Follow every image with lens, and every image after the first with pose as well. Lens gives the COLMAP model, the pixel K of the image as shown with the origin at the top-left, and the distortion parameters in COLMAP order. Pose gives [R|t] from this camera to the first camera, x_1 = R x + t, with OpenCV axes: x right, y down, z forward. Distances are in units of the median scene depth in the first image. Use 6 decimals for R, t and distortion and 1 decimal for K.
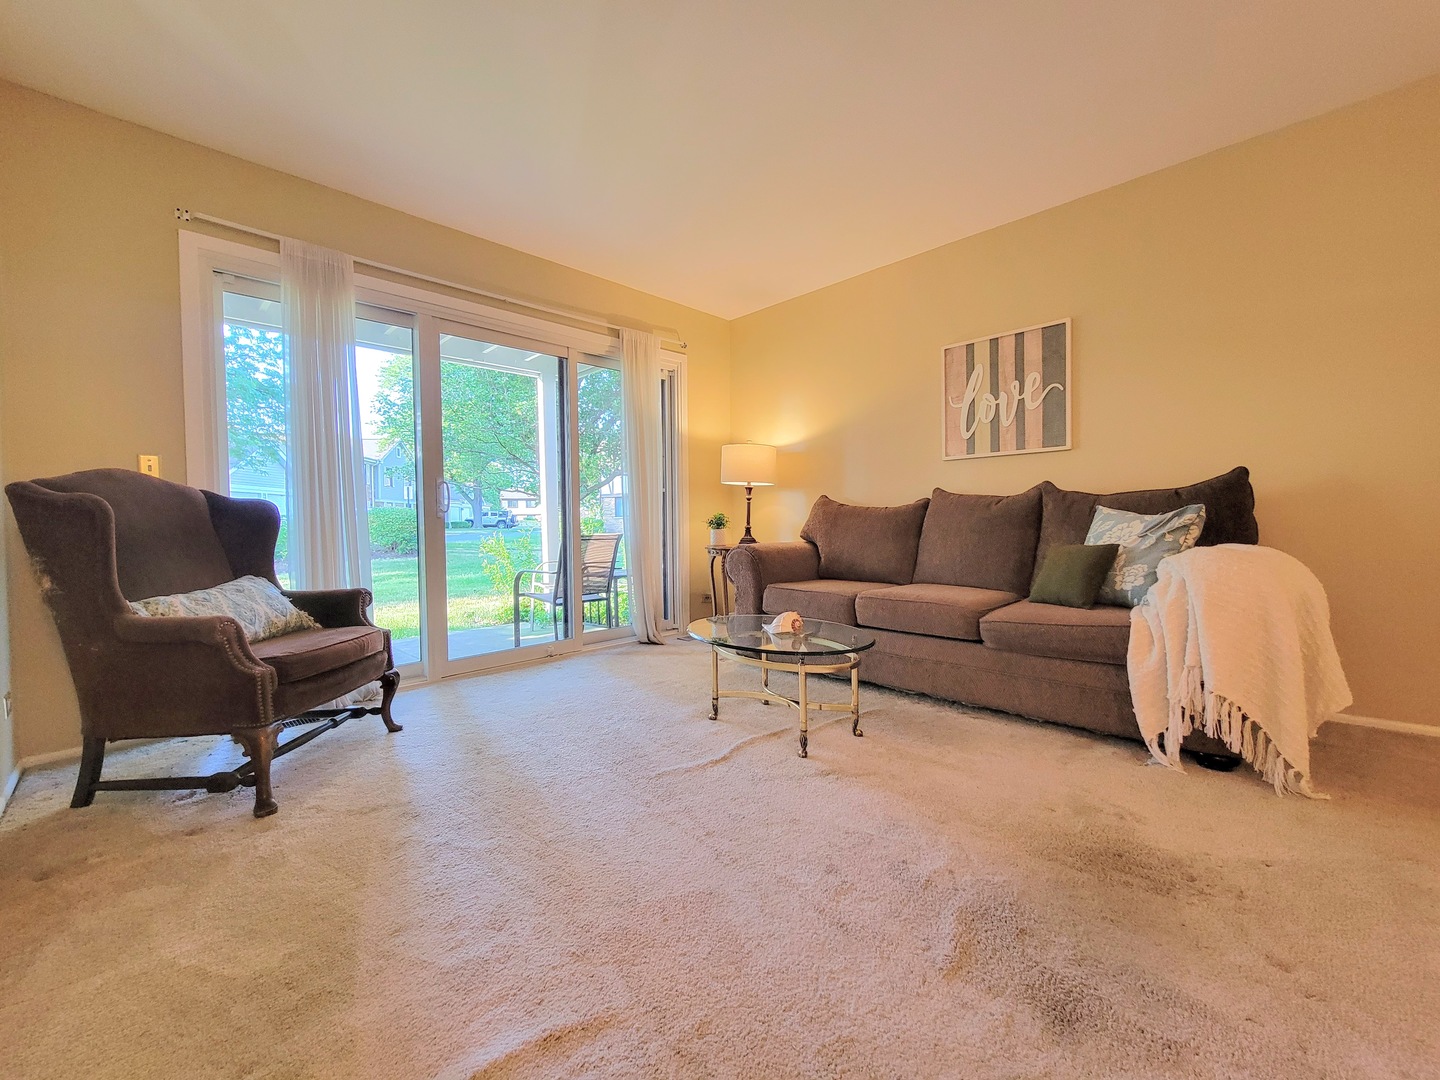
lens RADIAL K [[584.9, 0, 712.5], [0, 584.9, 534.8], [0, 0, 1]] dist [0.000110, -0.000359]
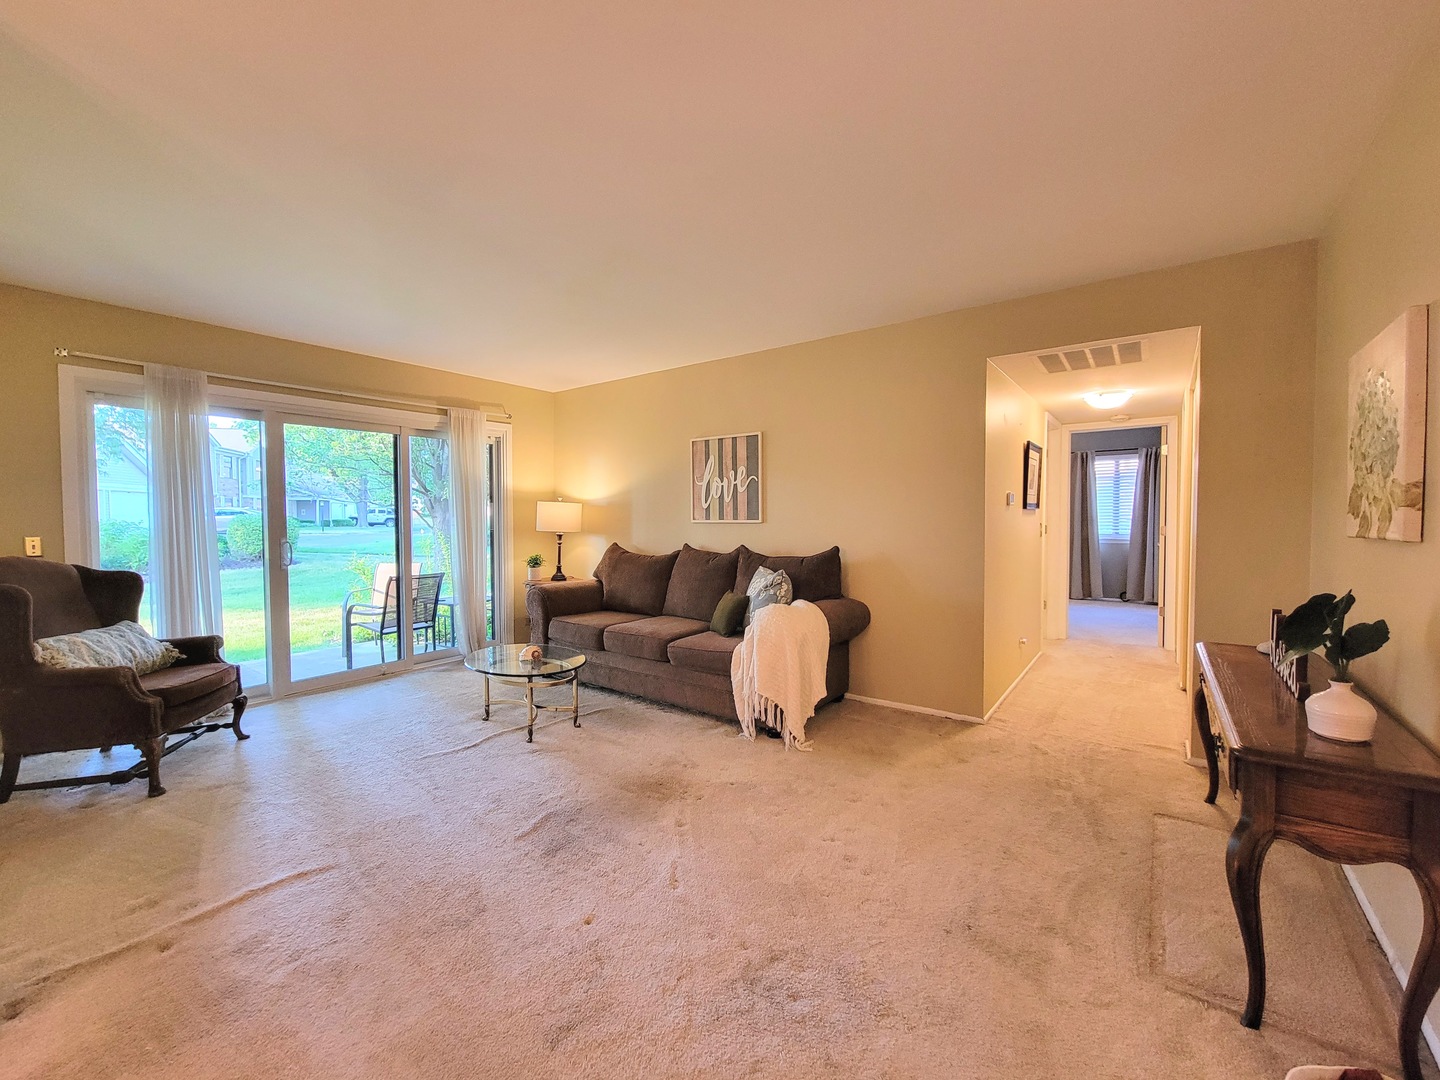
lens RADIAL K [[593.5, 0, 714.3], [0, 593.5, 534.8], [0, 0, 1]] dist [-0.001496, -0.000334]
pose [[0.989191, 0.004113, 0.146573, 0.270546], [-0.005257, 0.999959, 0.007417, -0.120918], [-0.146536, -0.008108, 0.989172, -0.410056]]
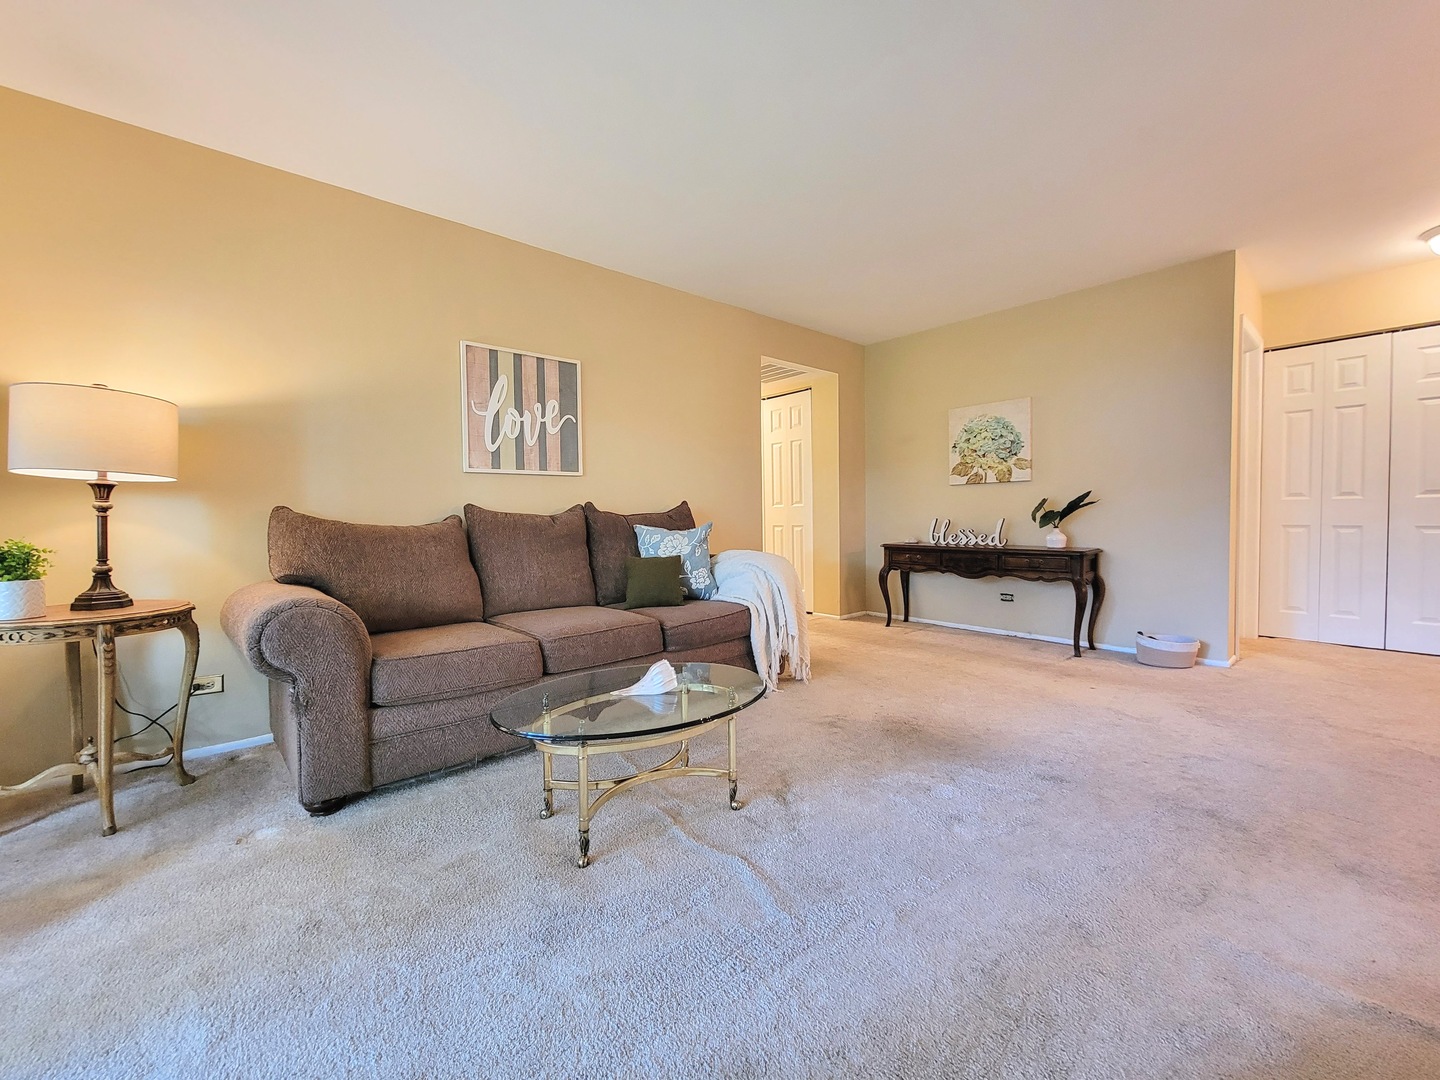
lens RADIAL K [[584.9, 0, 712.5], [0, 584.9, 534.8], [0, 0, 1]] dist [0.000110, -0.000359]
pose [[0.067023, -0.023552, 0.997473, -0.496559], [0.034536, 0.999177, 0.021272, -0.044366], [-0.997154, 0.033023, 0.067781, 0.640723]]
